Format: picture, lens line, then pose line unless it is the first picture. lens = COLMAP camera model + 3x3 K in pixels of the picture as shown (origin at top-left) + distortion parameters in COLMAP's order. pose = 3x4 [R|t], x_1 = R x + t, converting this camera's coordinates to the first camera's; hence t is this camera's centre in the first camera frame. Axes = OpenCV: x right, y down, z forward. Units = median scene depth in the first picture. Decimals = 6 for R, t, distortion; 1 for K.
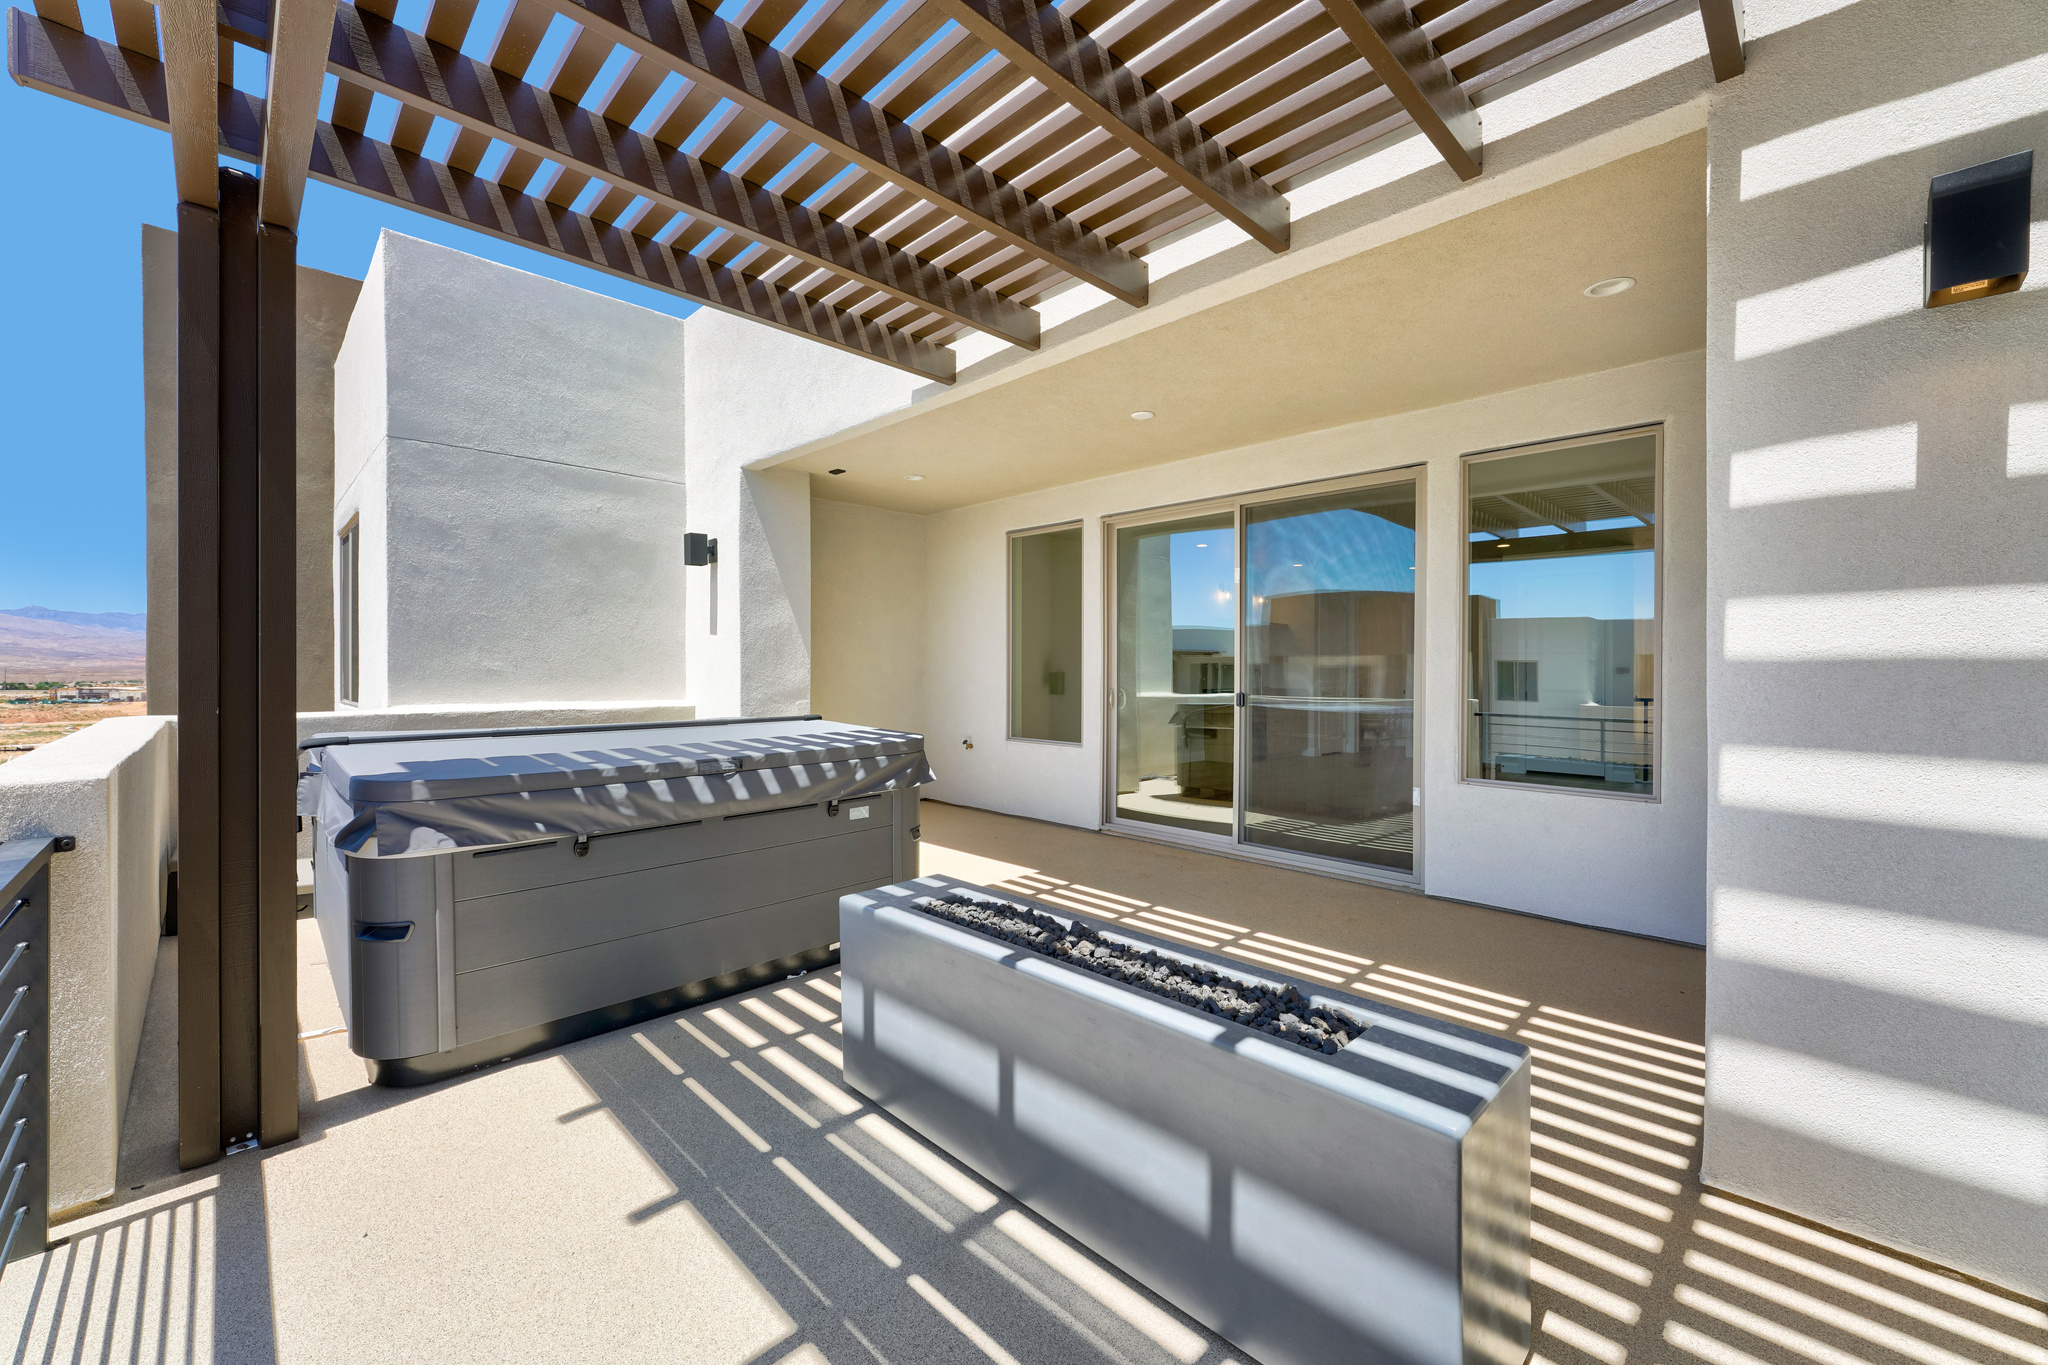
lens RADIAL K [[816.9, 0, 1020.9], [0, 816.9, 676.6], [0, 0, 1]] dist [0.002208, -0.000509]
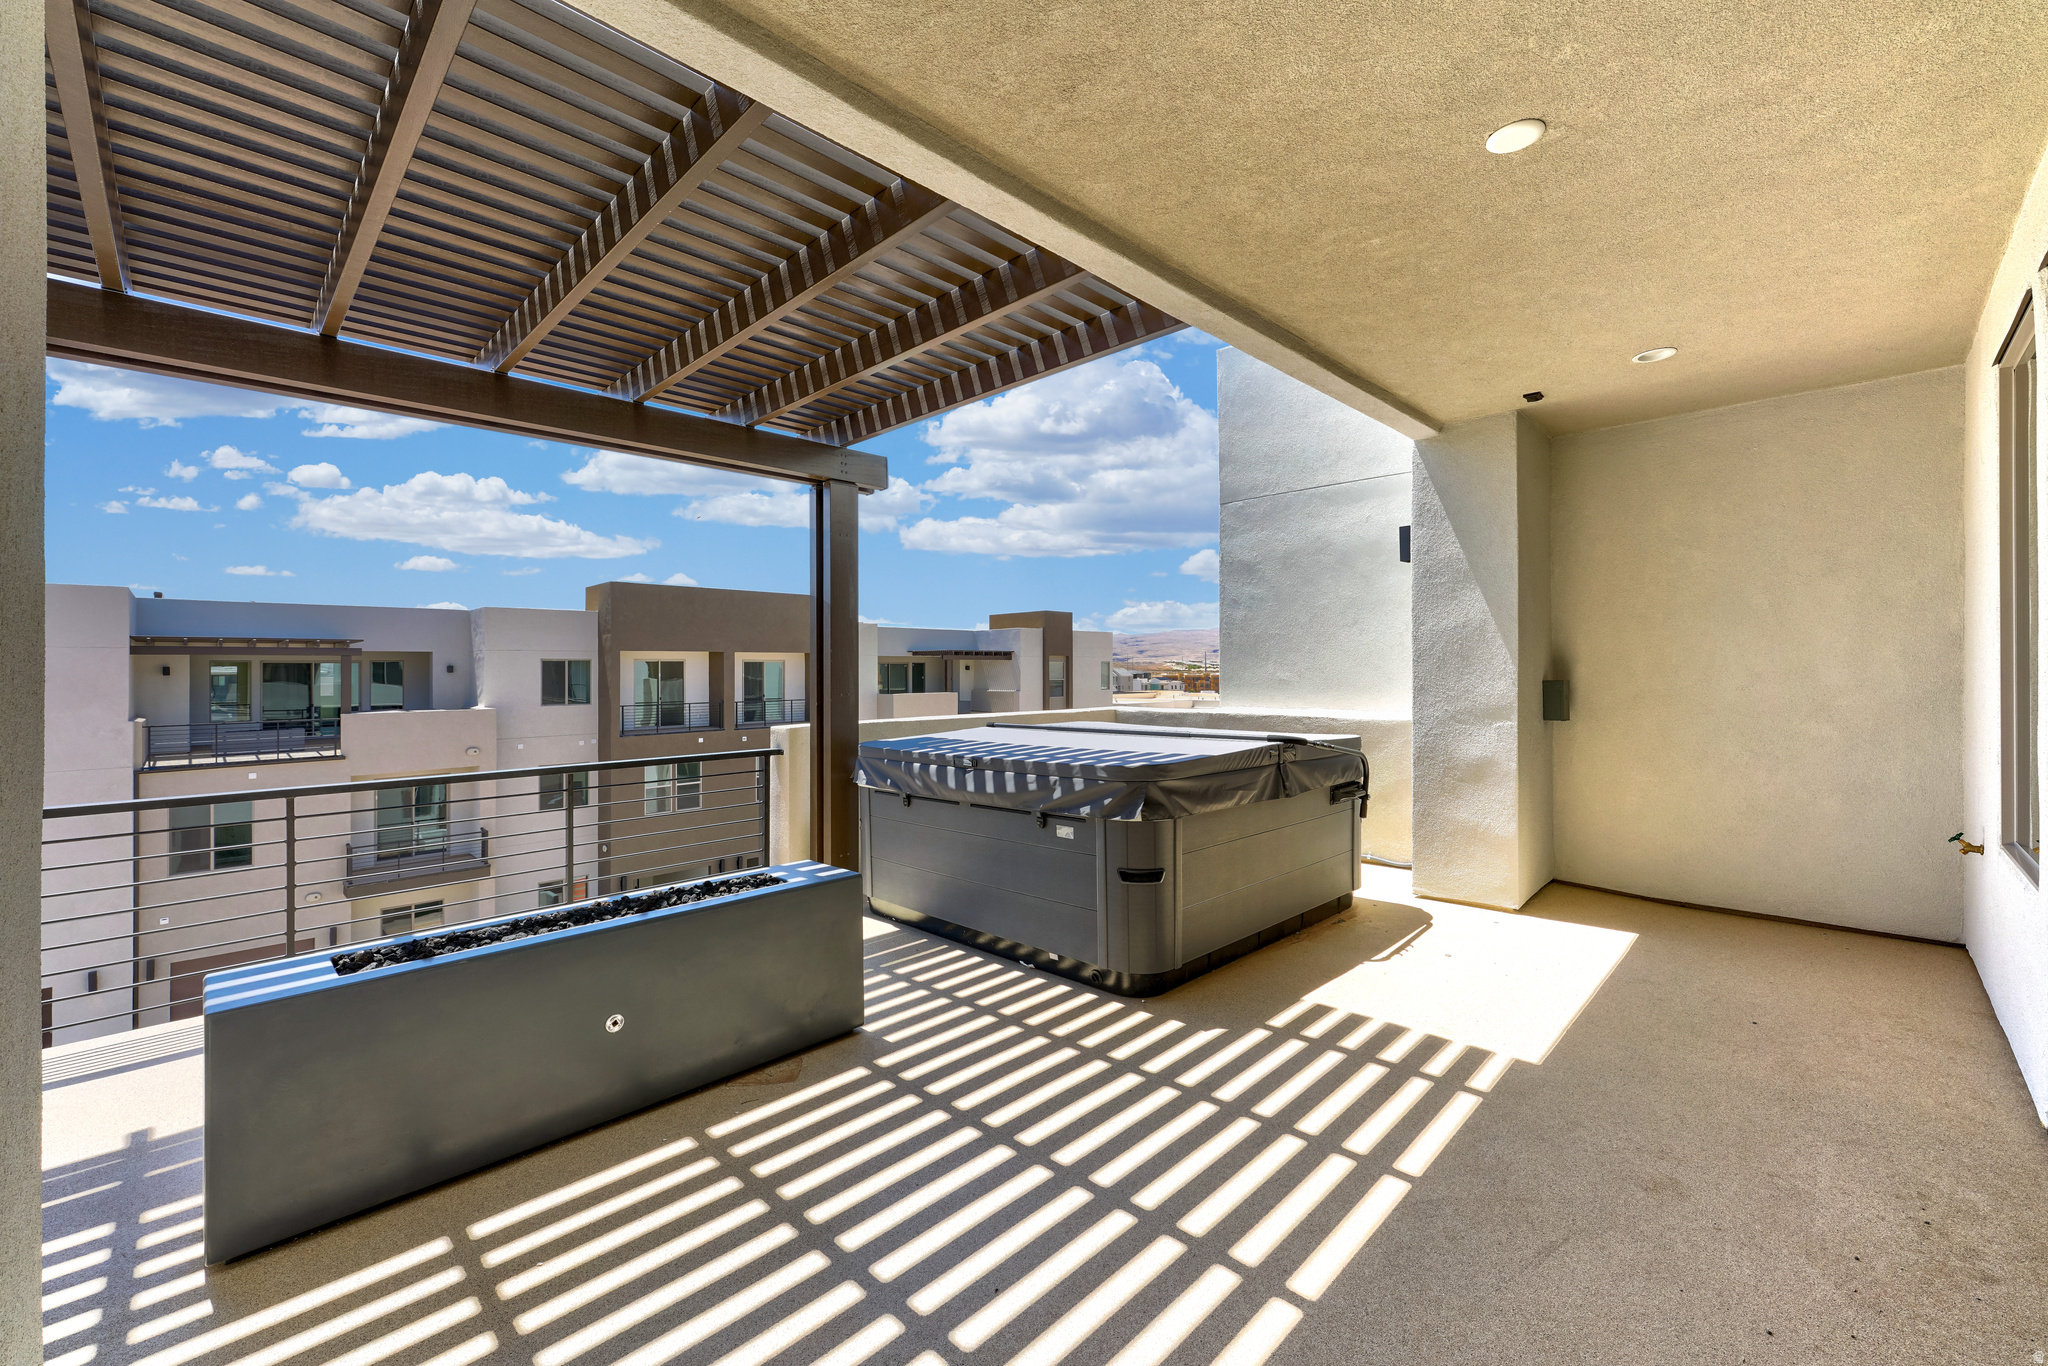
lens RADIAL K [[816.9, 0, 1020.8], [0, 816.9, 675.2], [0, 0, 1]] dist [0.002208, -0.000509]
pose [[0.005025, 0.000523, -0.999987, 0.788910], [-0.001387, 0.999999, 0.000516, -0.022424], [0.999986, 0.001385, 0.005026, 0.953274]]
